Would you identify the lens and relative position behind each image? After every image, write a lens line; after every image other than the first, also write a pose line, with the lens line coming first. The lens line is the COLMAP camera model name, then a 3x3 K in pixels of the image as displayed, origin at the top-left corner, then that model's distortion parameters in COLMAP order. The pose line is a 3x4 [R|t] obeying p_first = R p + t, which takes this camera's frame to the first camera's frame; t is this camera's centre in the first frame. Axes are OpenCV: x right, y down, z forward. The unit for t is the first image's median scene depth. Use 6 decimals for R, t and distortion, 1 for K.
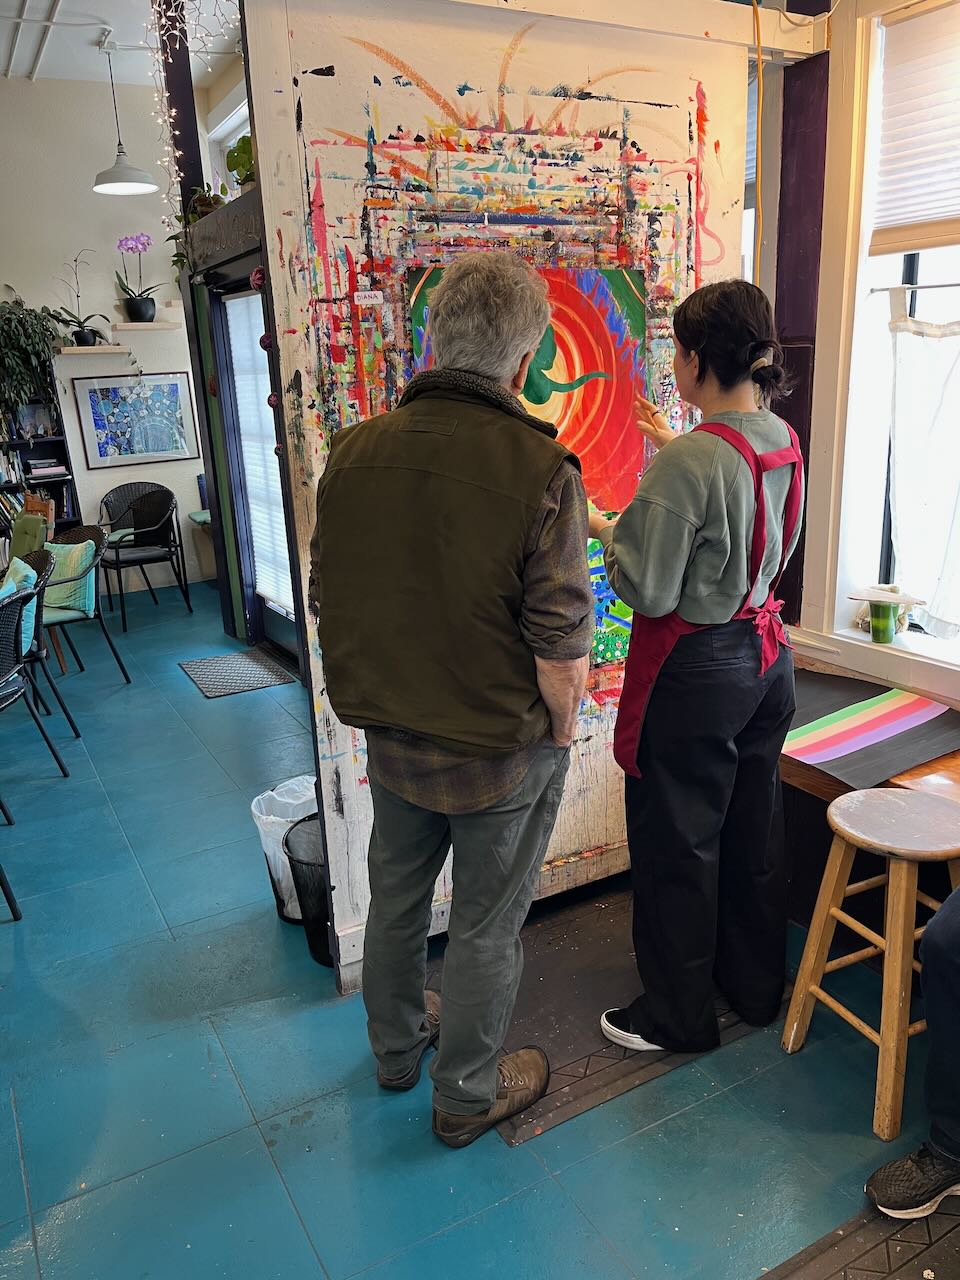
lens RADIAL K [[968.3, 0, 482.4], [0, 968.3, 636.7], [0, 0, 1]] dist [0.035318, -0.063349]
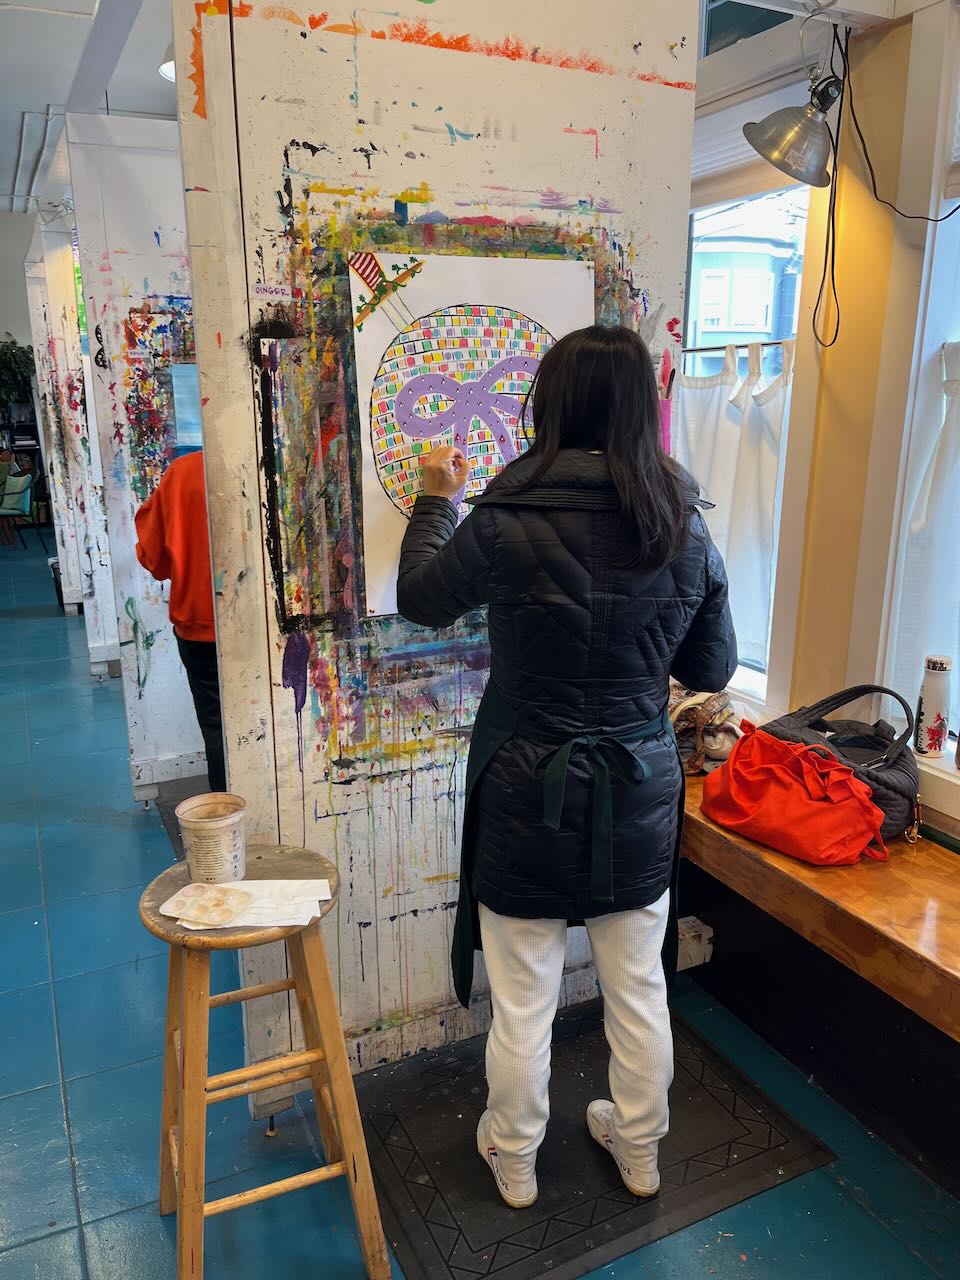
lens RADIAL K [[968.3, 0, 477.5], [0, 968.3, 643.5], [0, 0, 1]] dist [0.035318, -0.063349]
pose [[0.997405, 0.054797, -0.046696, 0.439037], [-0.055422, 0.998388, -0.012202, 0.156112], [0.045952, 0.014759, 0.998835, -0.650217]]
